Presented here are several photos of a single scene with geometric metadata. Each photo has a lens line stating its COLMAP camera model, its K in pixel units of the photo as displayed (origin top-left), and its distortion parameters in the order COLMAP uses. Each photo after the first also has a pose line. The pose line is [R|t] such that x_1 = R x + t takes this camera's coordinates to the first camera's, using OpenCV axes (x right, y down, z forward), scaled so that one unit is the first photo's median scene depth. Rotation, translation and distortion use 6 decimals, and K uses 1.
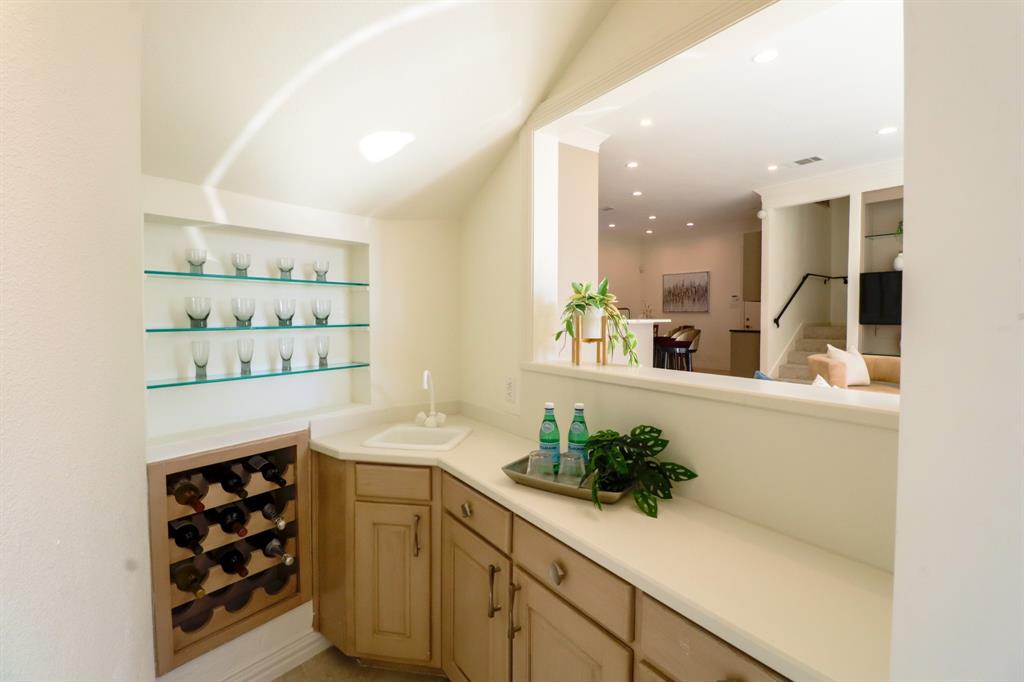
lens RADIAL K [[475.0, 0, 510.8], [0, 475.0, 325.9], [0, 0, 1]] dist [0.003845, -0.015868]
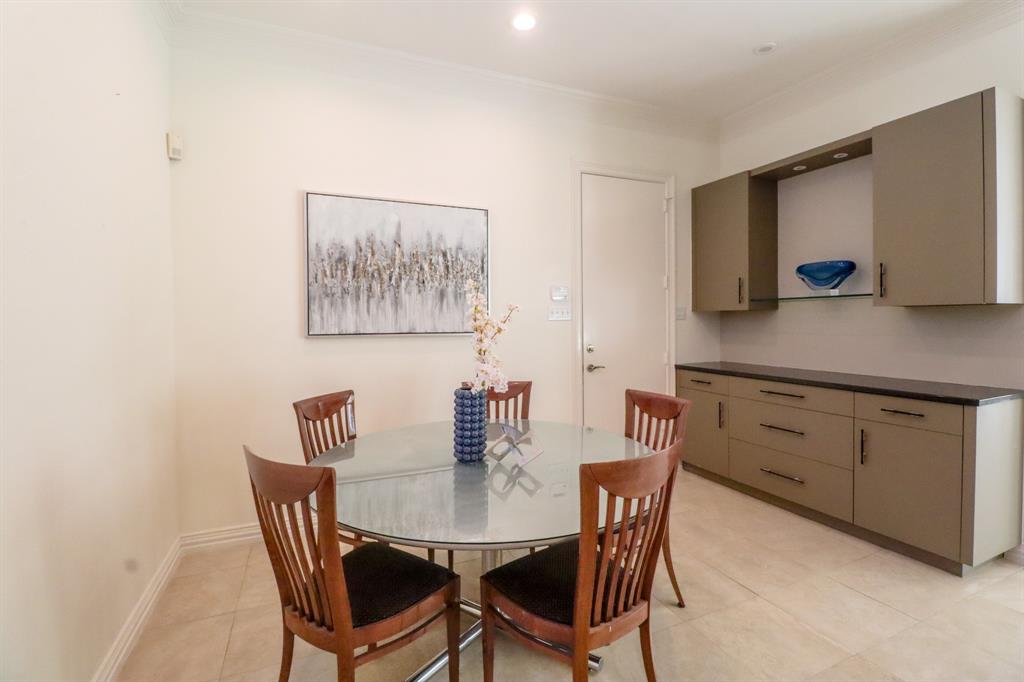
lens RADIAL K [[475.0, 0, 510.8], [0, 475.0, 325.9], [0, 0, 1]] dist [0.003845, -0.015868]
pose [[0.191180, -0.015210, 0.981437, 0.092039], [0.030985, 0.999475, 0.009454, -0.035348], [-0.981066, 0.028603, 0.191551, 0.891165]]
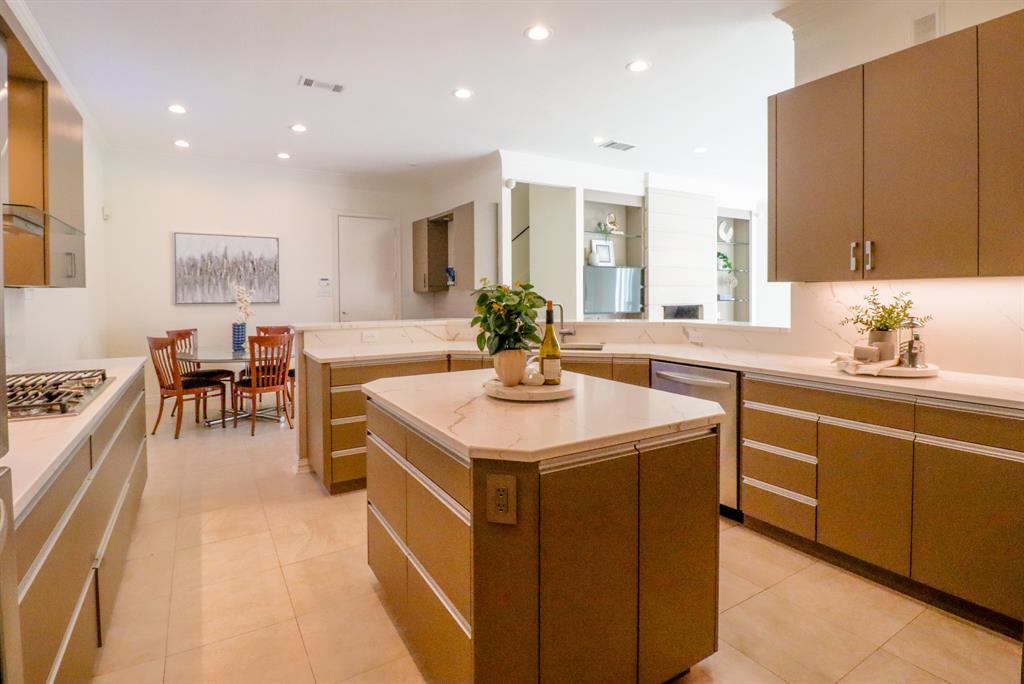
lens RADIAL K [[517.8, 0, 515.0], [0, 517.8, 305.3], [0, 0, 1]] dist [-0.014270, -0.000986]
pose [[0.050995, -0.020956, 0.998479, -0.239038], [0.029011, 0.999389, 0.019494, -0.029174], [-0.998277, 0.027973, 0.051572, 0.633696]]
